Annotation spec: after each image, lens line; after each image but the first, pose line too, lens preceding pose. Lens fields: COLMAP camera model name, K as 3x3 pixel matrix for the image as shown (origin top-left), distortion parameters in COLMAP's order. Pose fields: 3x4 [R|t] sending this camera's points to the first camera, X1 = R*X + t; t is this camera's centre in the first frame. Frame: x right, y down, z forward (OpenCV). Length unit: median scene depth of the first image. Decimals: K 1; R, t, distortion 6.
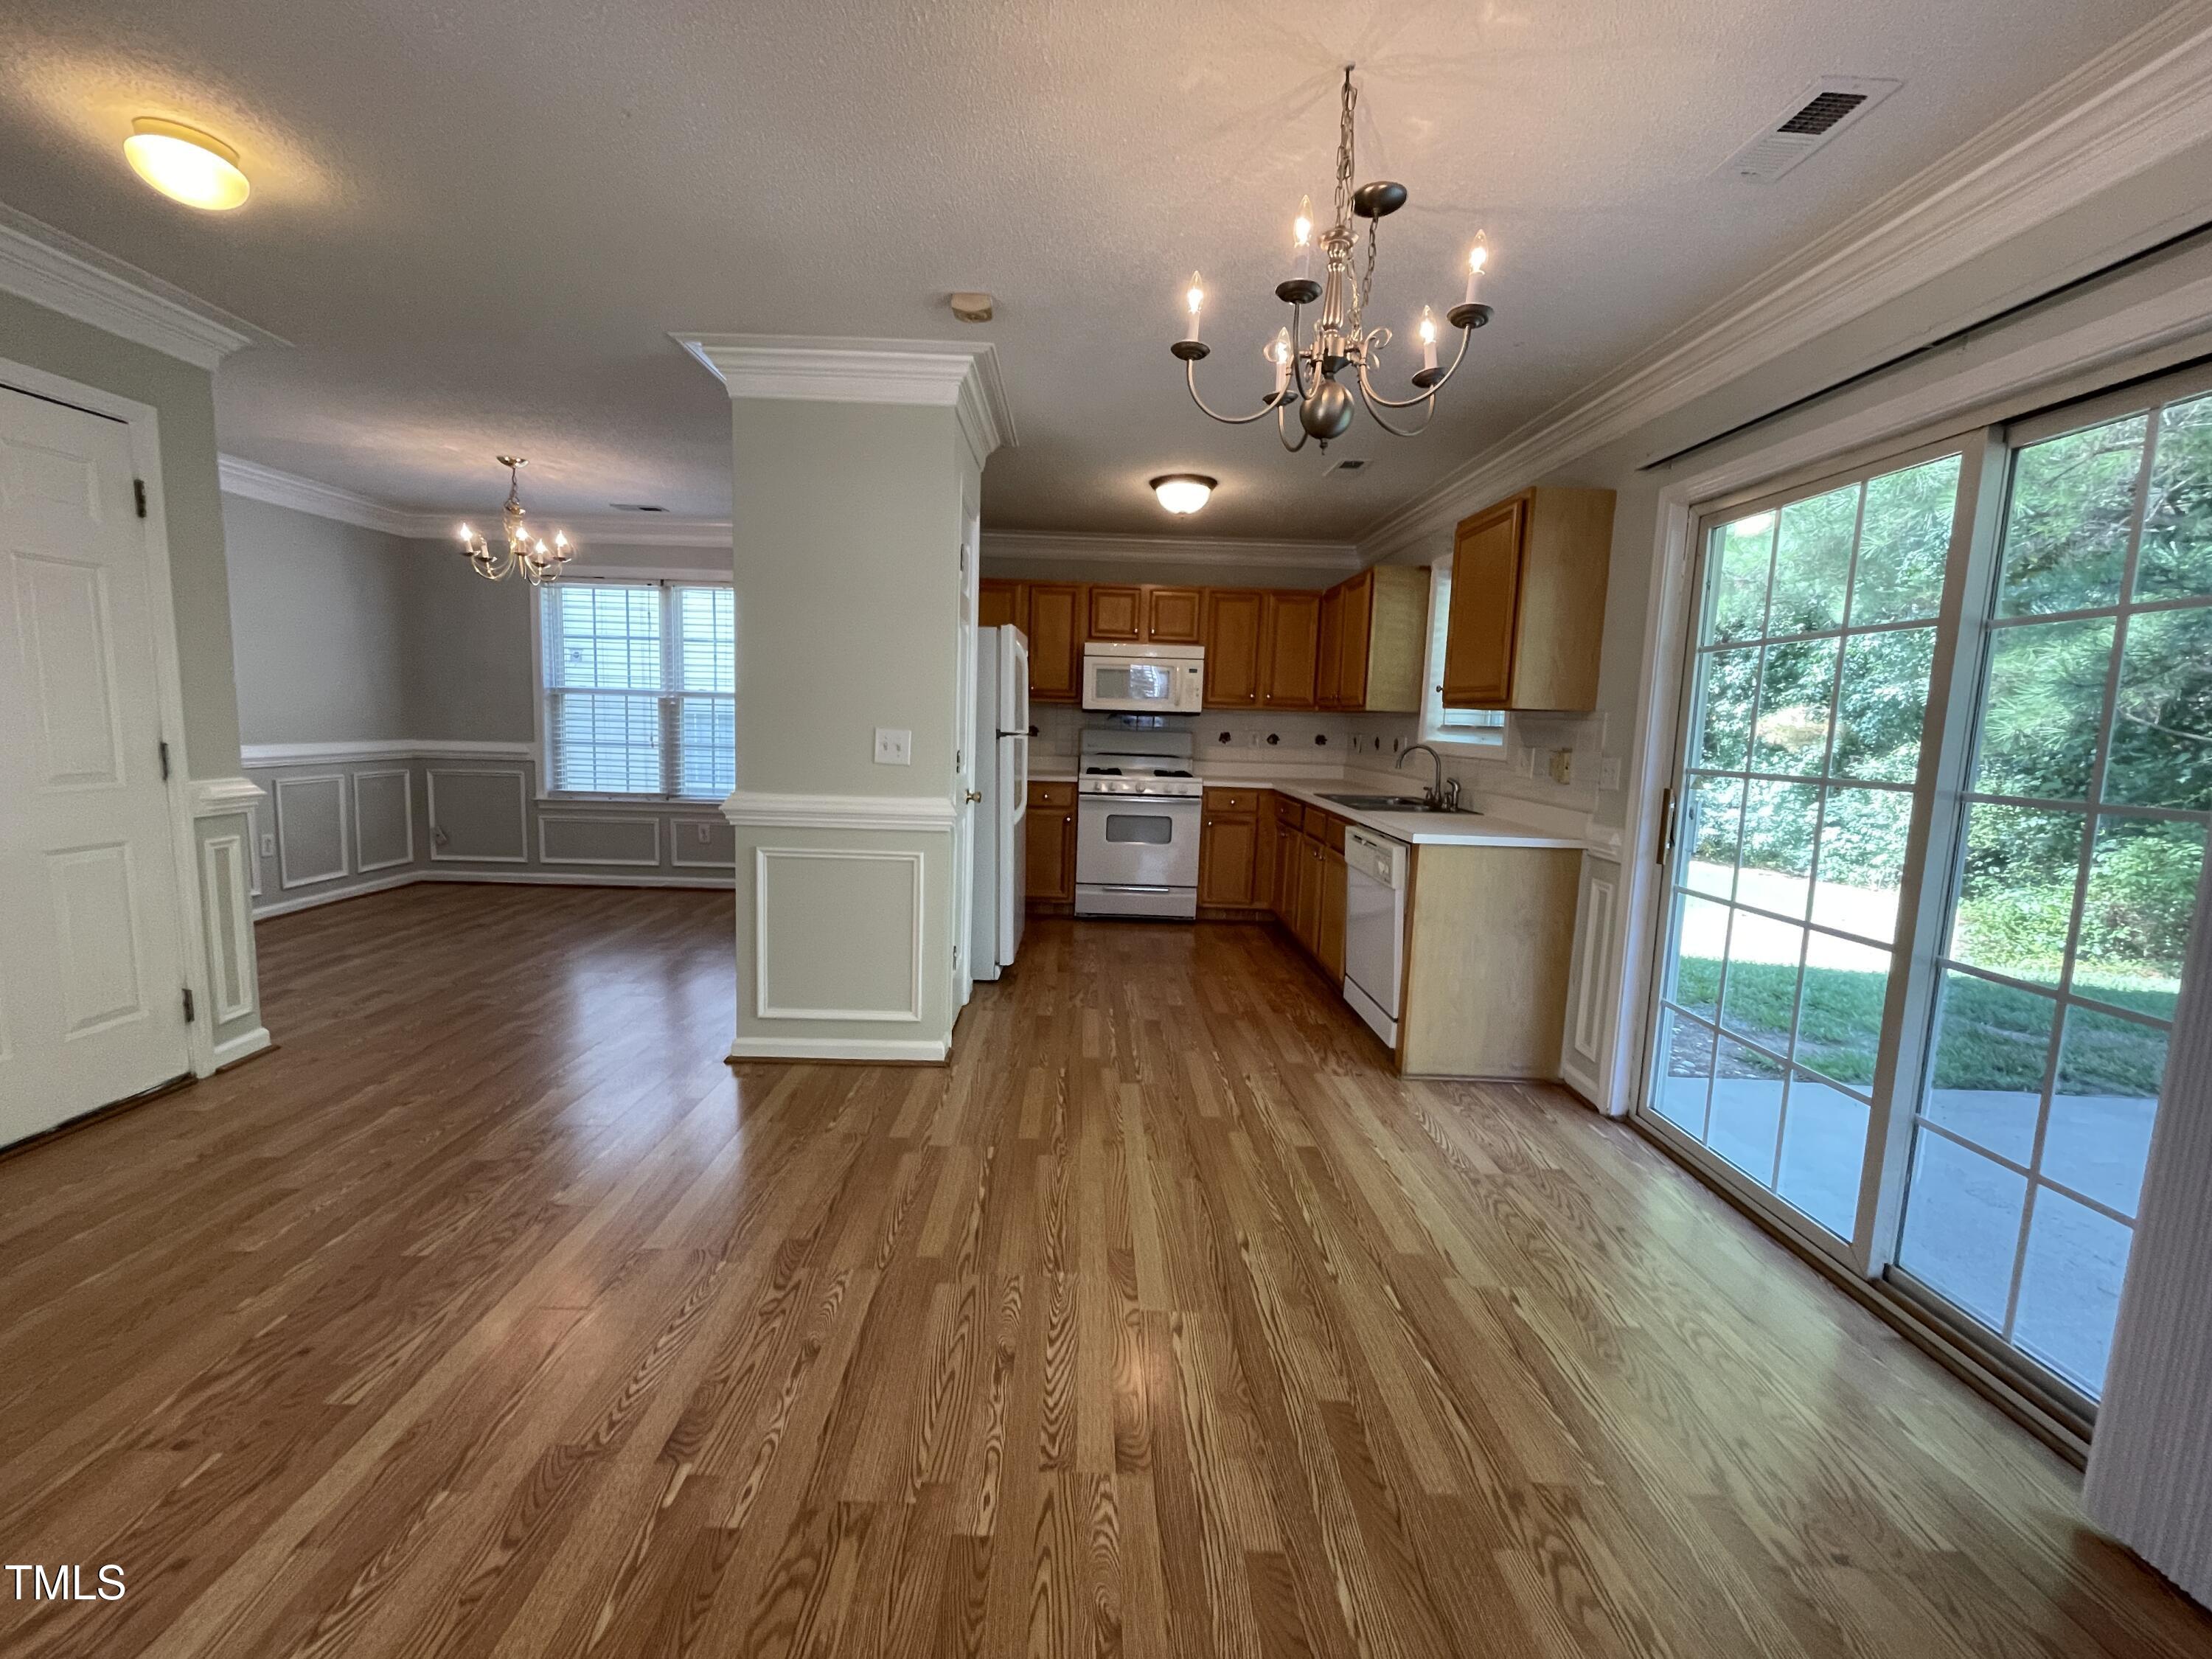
lens RADIAL K [[898.5, 0, 1096.4], [0, 898.5, 822.3], [0, 0, 1]] dist [-0.002813, 0.000408]
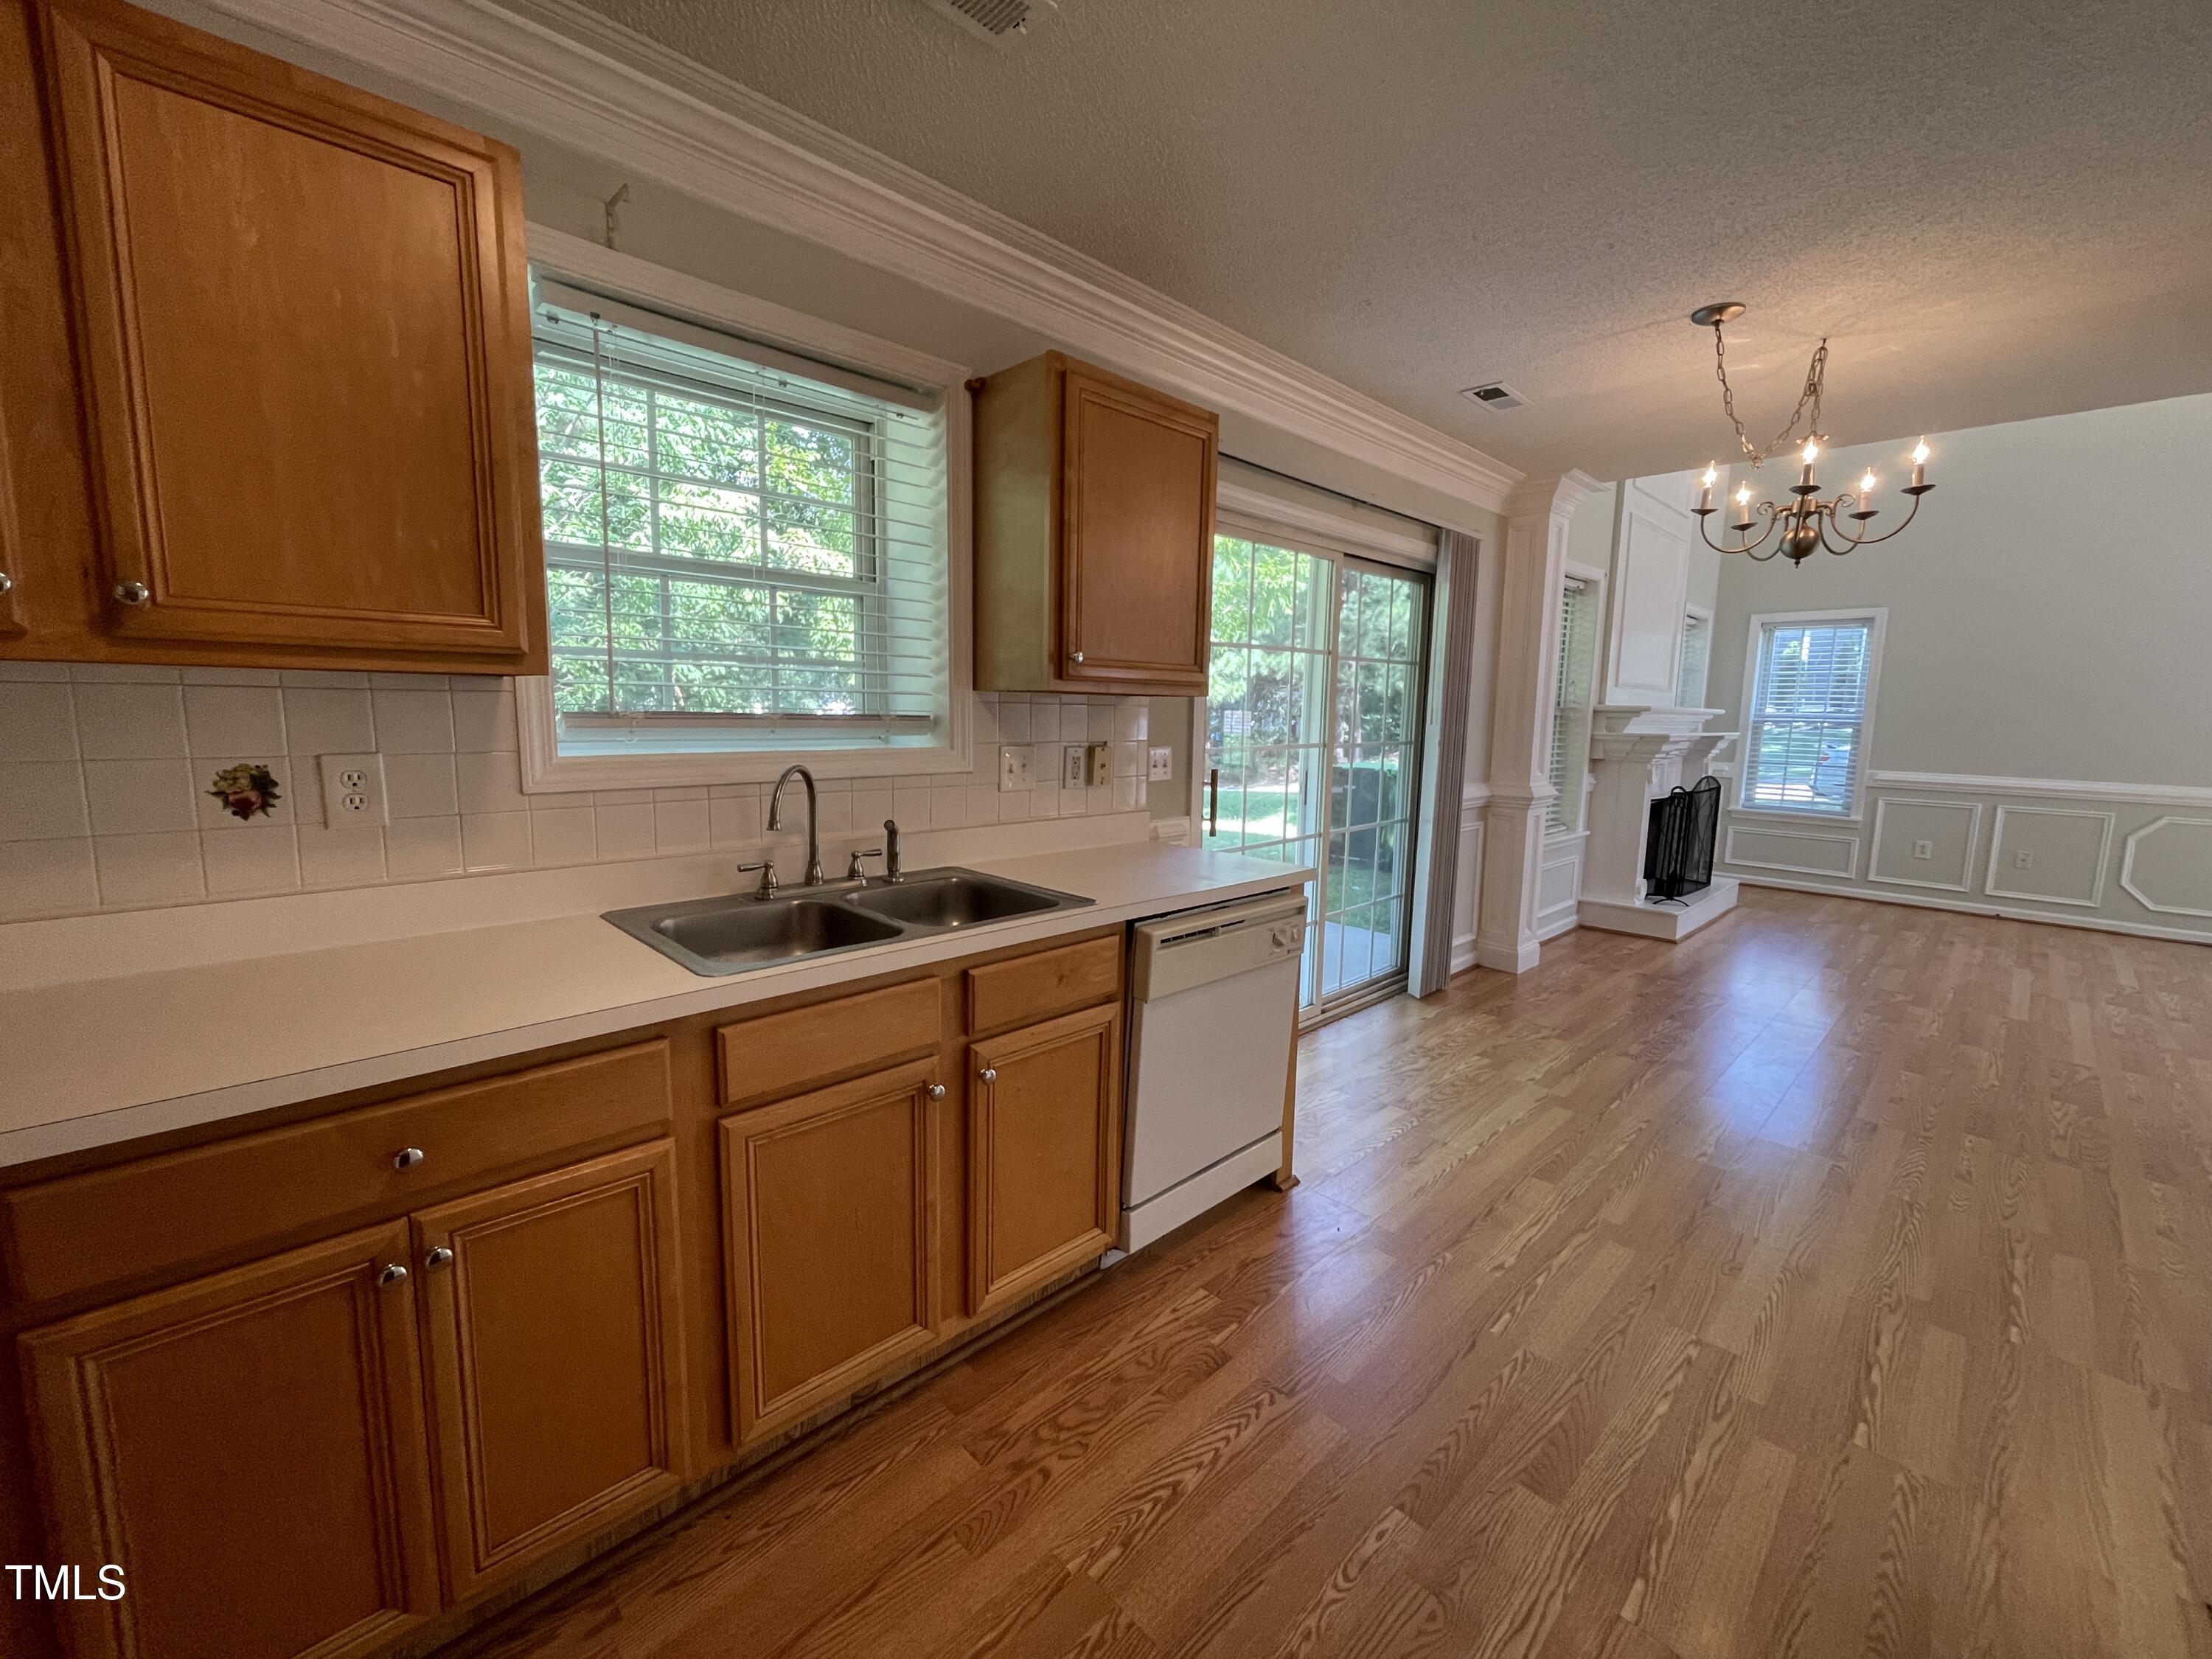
lens RADIAL K [[901.1, 0, 1096.4], [0, 901.1, 821.3], [0, 0, 1]] dist [-0.002347, 0.000731]
pose [[-0.682731, -0.139288, 0.717271, -0.035394], [0.045230, 0.971723, 0.231753, -0.121364], [-0.729269, 0.190667, -0.657125, 0.941223]]
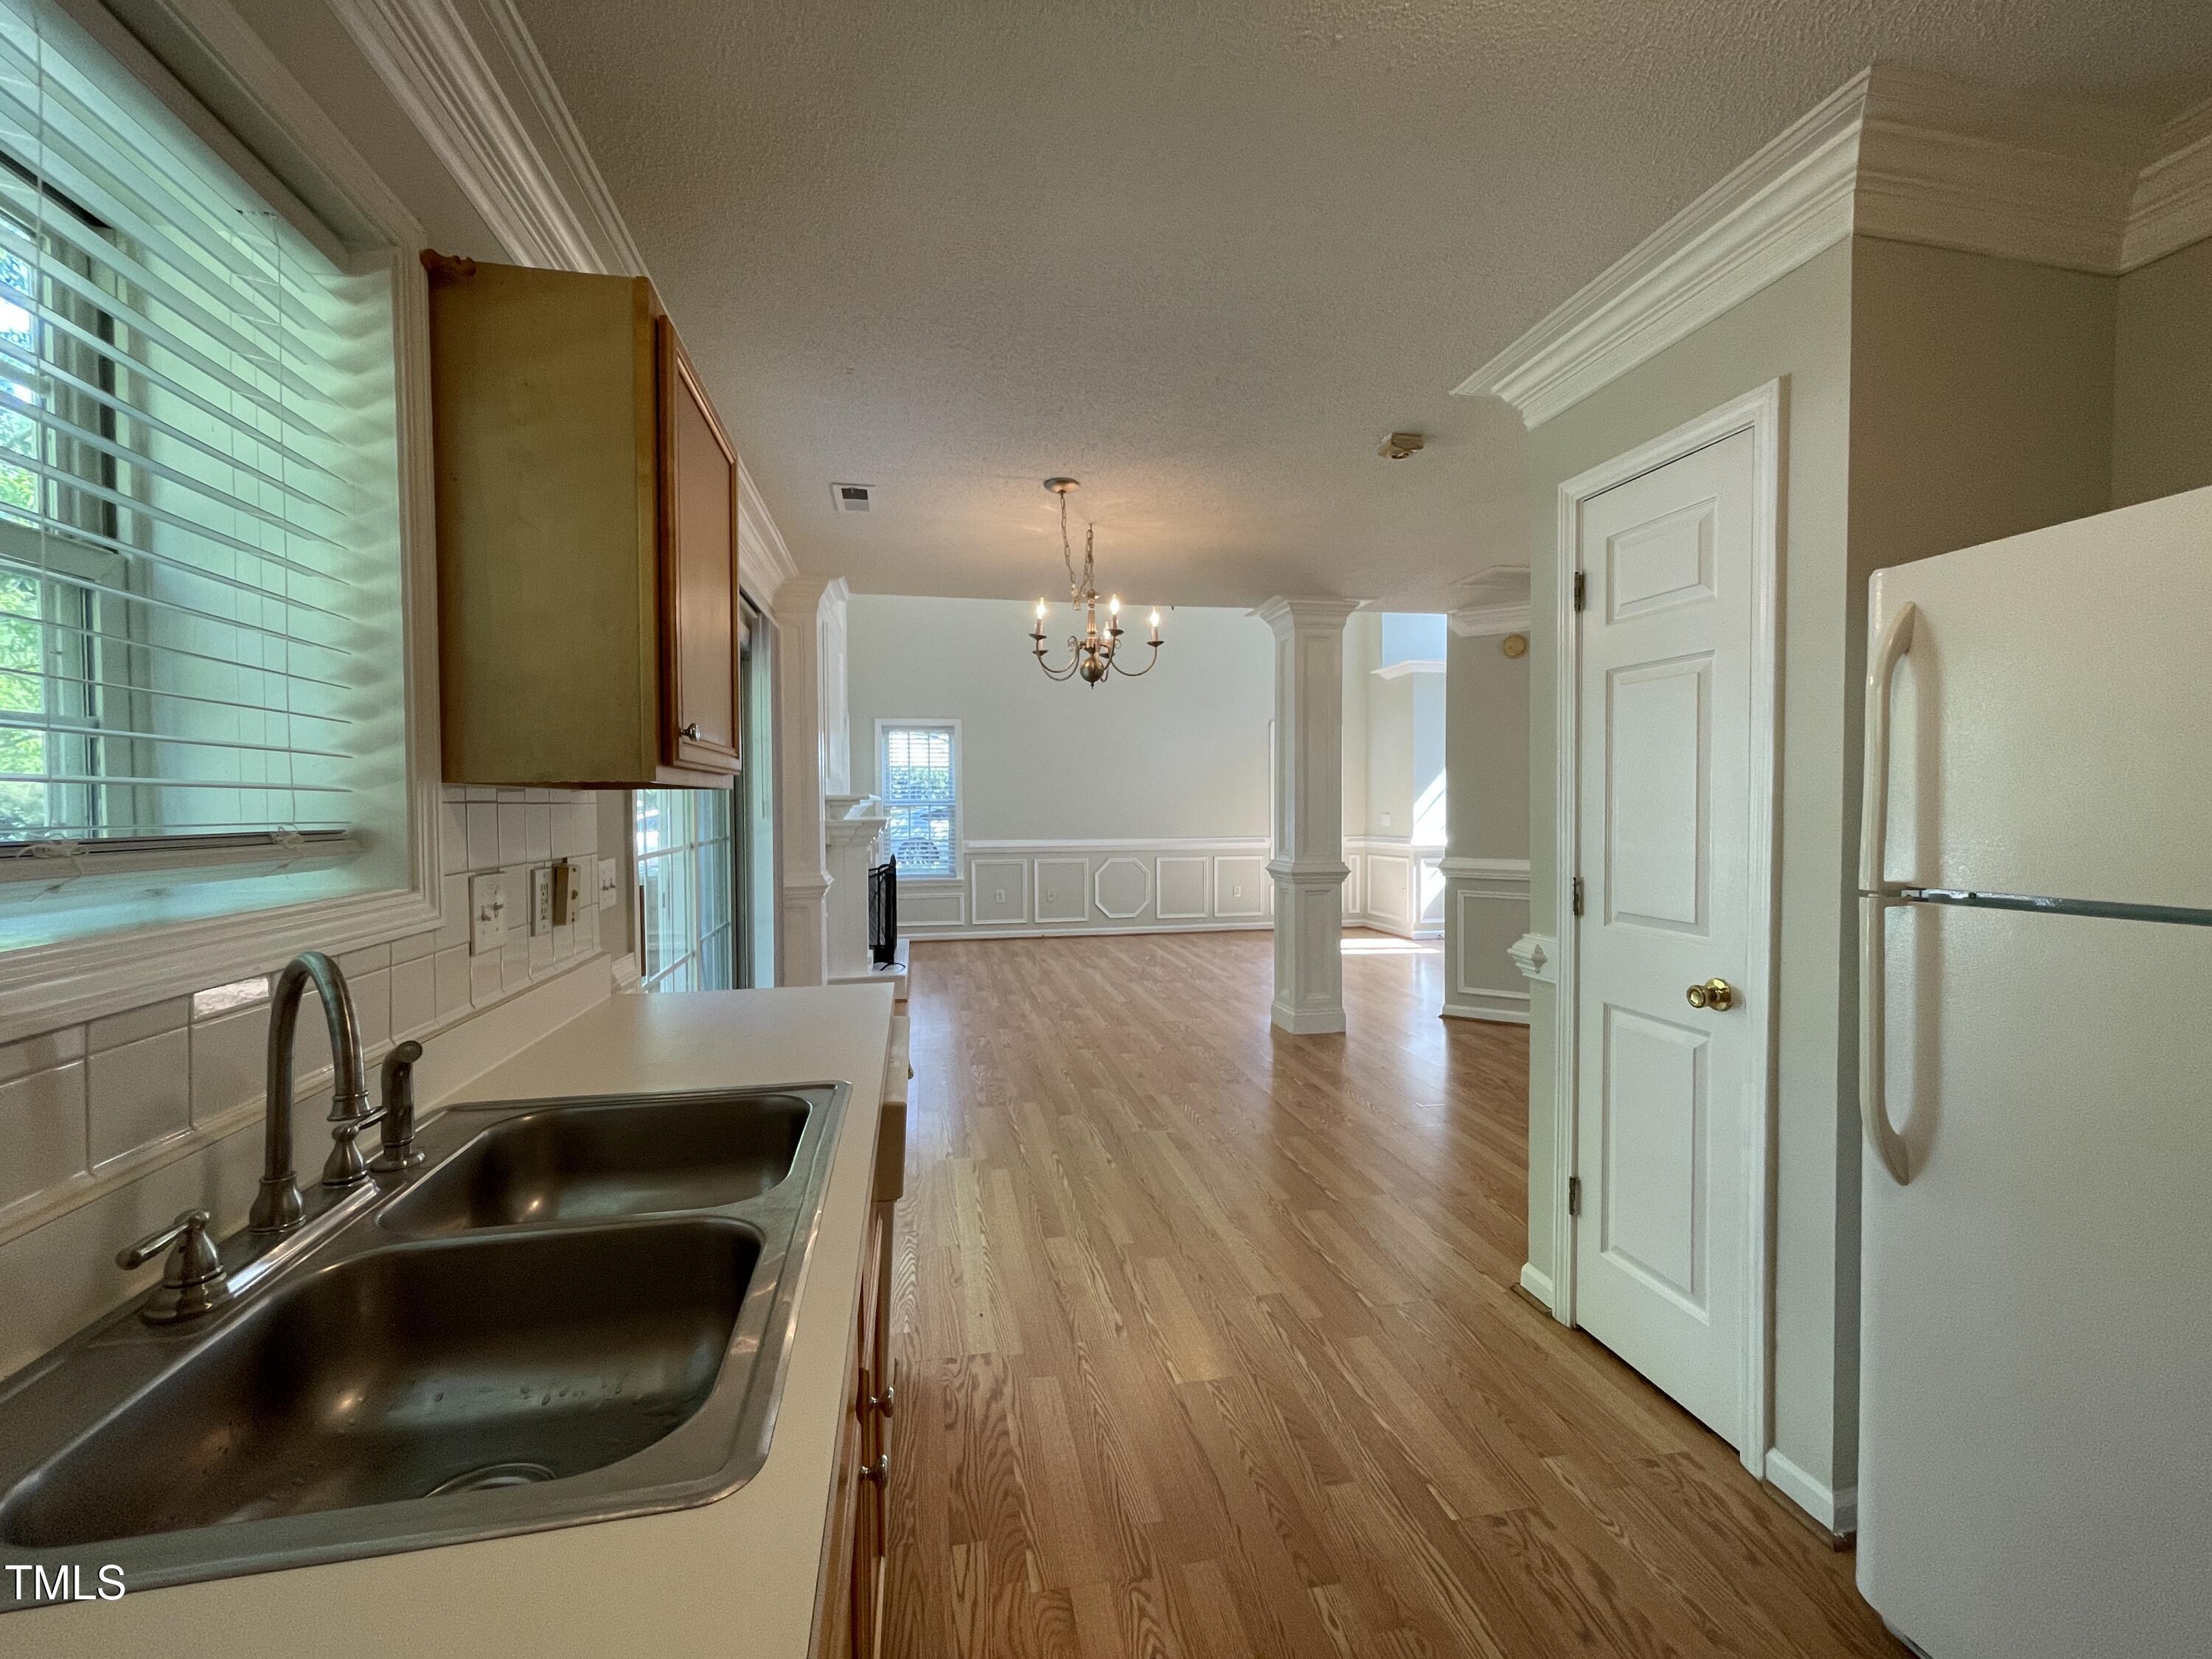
lens RADIAL K [[894.4, 0, 1099.4], [0, 894.4, 824.0], [0, 0, 1]] dist [-0.020180, -0.000122]
pose [[-0.982470, -0.025985, -0.184601, 0.189914], [-0.051456, 0.989568, 0.134562, -0.115133], [0.179179, 0.141702, -0.973558, 0.952833]]
